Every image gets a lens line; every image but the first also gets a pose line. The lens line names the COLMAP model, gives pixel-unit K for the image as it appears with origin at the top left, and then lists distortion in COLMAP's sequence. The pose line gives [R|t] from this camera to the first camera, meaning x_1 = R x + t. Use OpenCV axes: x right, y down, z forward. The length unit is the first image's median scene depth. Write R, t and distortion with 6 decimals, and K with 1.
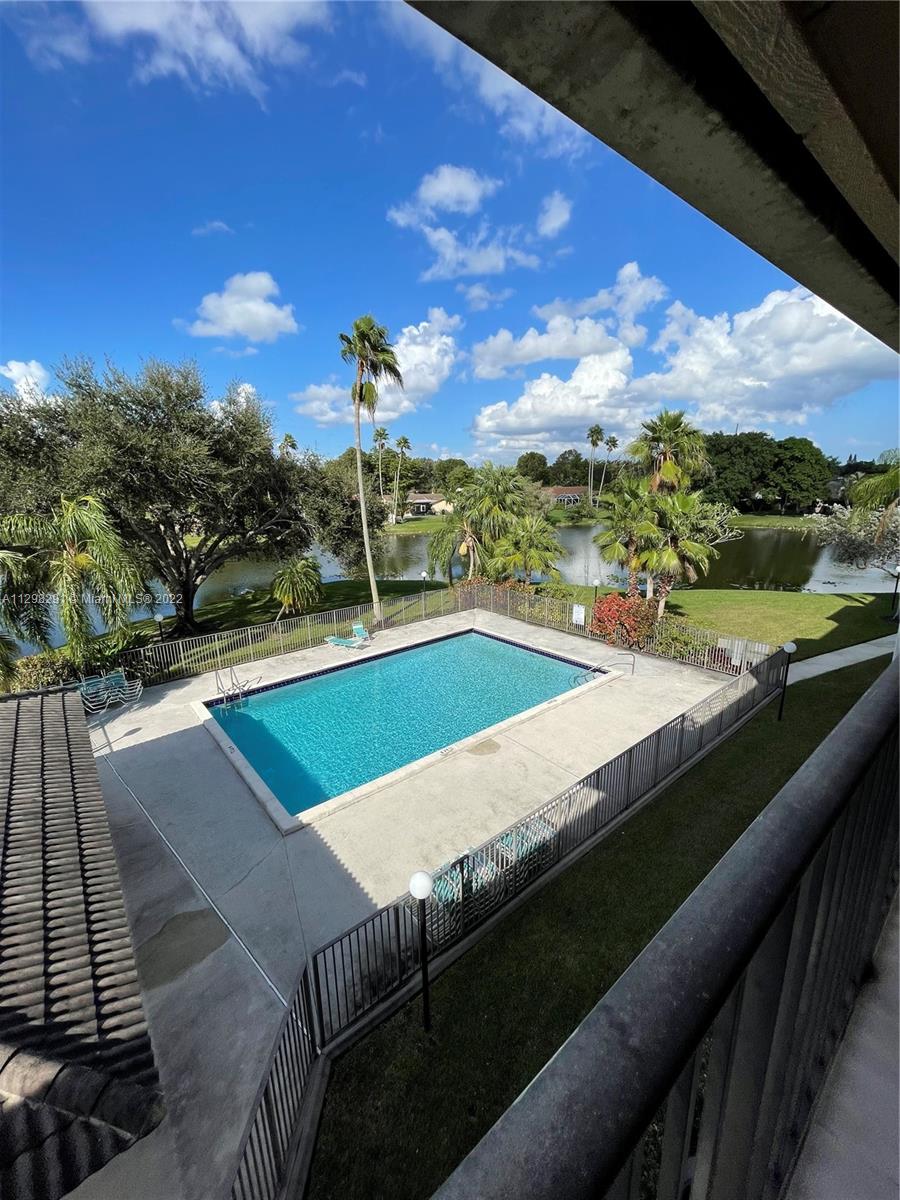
lens RADIAL K [[482.2, 0, 450.7], [0, 482.2, 603.2], [0, 0, 1]] dist [-0.014394, -0.000042]
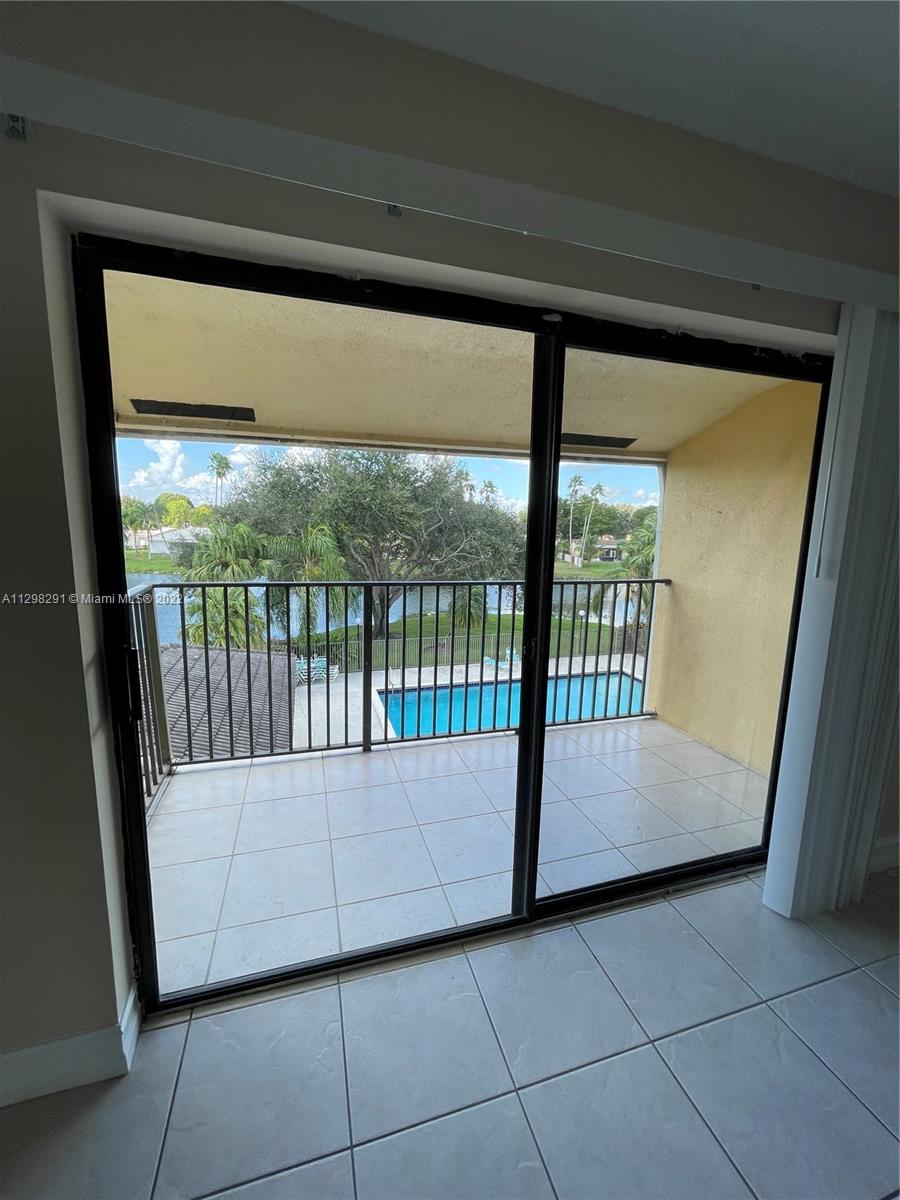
lens RADIAL K [[481.8, 0, 450.0], [0, 481.8, 600.0], [0, 0, 1]] dist [-0.002405, -0.000158]
pose [[0.920281, 0.098197, -0.378735, 0.087995], [-0.132773, 0.988932, -0.066215, 0.023392], [0.368041, 0.111222, 0.923133, -0.091922]]
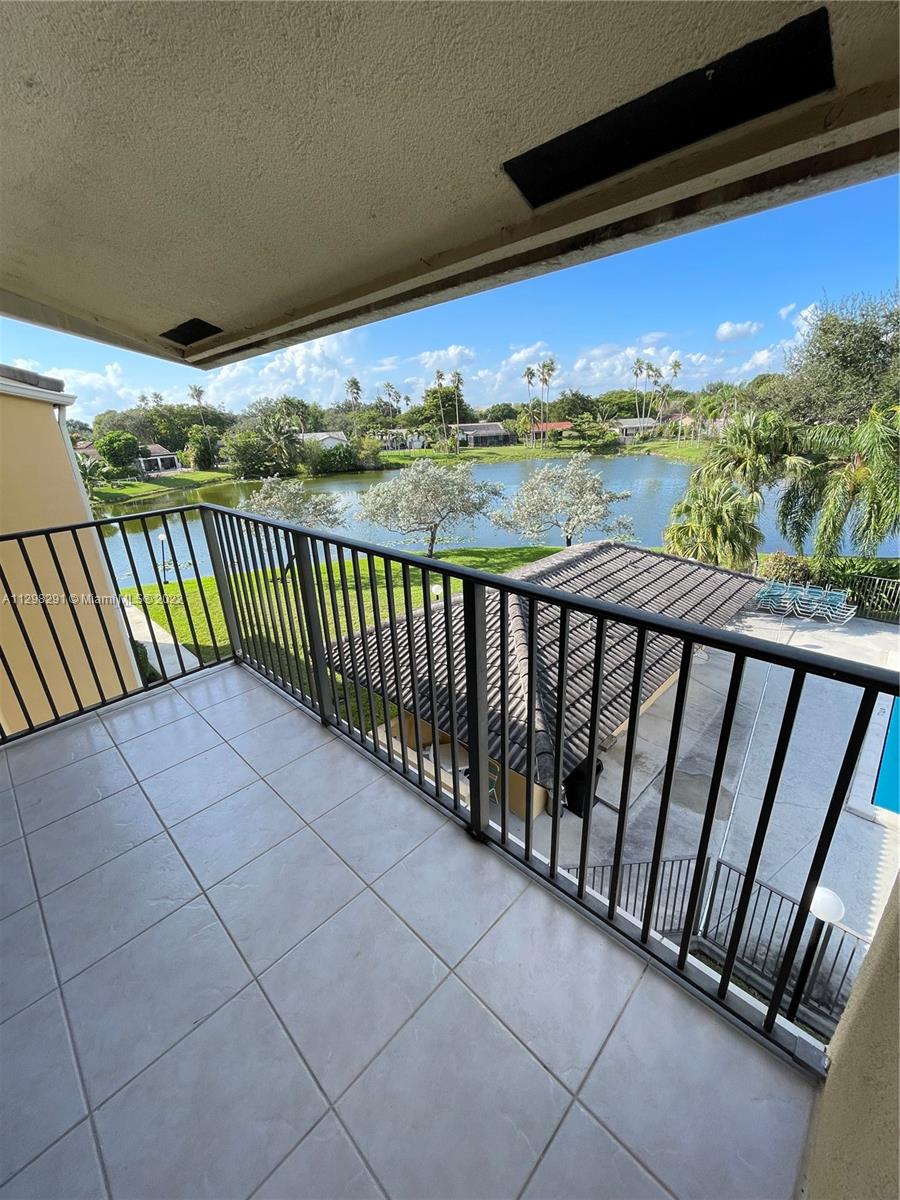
lens RADIAL K [[483.3, 0, 459.1], [0, 483.3, 597.8], [0, 0, 1]] dist [-0.001333, -0.000114]
pose [[0.109839, 0.362404, -0.925526, 0.118338], [-0.205045, 0.919393, 0.335668, -0.014501], [0.972570, 0.152905, 0.175295, 0.038308]]
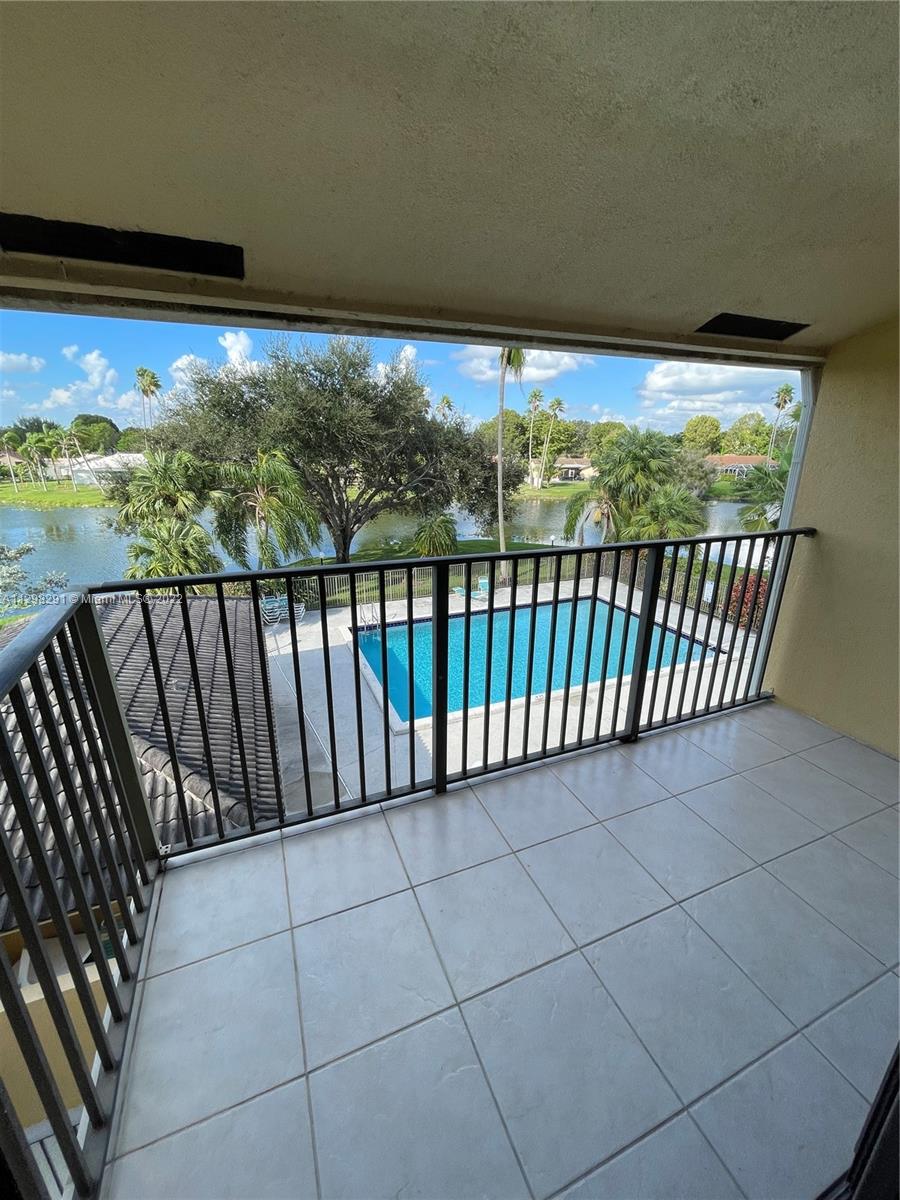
lens RADIAL K [[481.8, 0, 450.0], [0, 481.8, 600.0], [0, 0, 1]] dist [-0.002405, -0.000158]
pose [[0.953533, 0.114223, -0.278798, 0.041746], [-0.095691, 0.992252, 0.079246, 0.012956], [0.285690, -0.048885, 0.957075, -0.059354]]
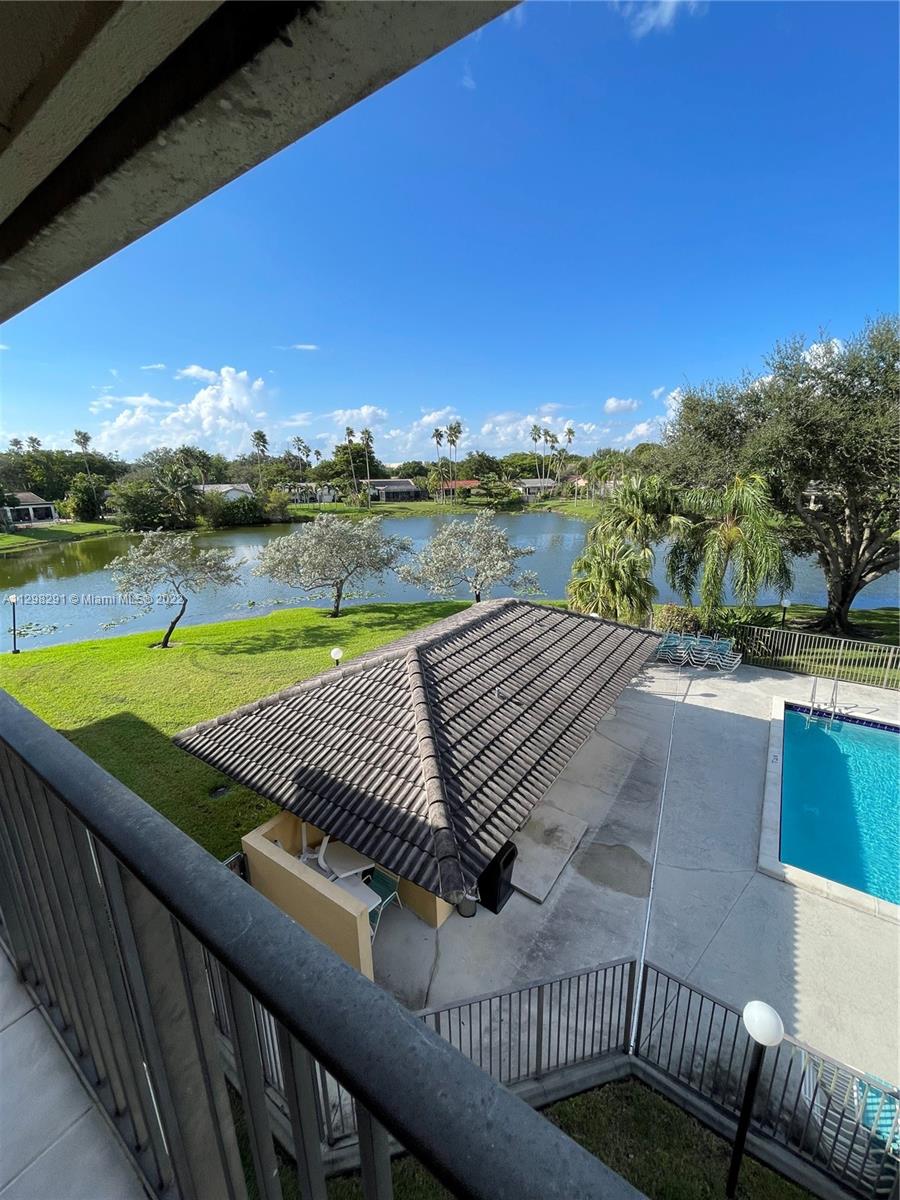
lens RADIAL K [[483.3, 0, 459.1], [0, 483.3, 597.8], [0, 0, 1]] dist [-0.001333, -0.000114]
pose [[0.279778, 0.258087, -0.924724, 0.084091], [-0.227330, 0.953607, 0.197369, -0.018166], [0.932762, 0.154997, 0.325470, 0.058466]]
